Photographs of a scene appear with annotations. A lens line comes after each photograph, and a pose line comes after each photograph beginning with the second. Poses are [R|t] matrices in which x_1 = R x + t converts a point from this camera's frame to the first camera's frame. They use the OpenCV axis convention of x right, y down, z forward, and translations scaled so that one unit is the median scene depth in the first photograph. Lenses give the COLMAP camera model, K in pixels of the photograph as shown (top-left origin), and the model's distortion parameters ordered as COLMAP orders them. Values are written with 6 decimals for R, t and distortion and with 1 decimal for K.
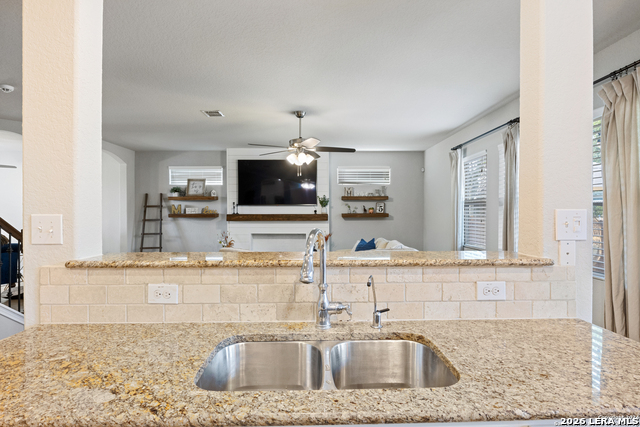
lens RADIAL K [[333.2, 0, 321.4], [0, 333.2, 212.4], [0, 0, 1]] dist [-0.005575, -0.000305]
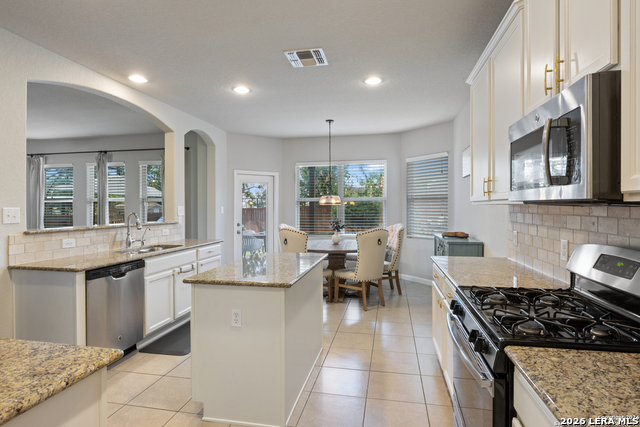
lens RADIAL K [[333.2, 0, 320.5], [0, 333.2, 209.9], [0, 0, 1]] dist [-0.005575, -0.000305]
pose [[0.211347, -0.003613, 0.977404, -2.259000], [-0.000347, 0.999993, 0.003772, 0.012175], [-0.977411, -0.001136, 0.211345, -1.095801]]
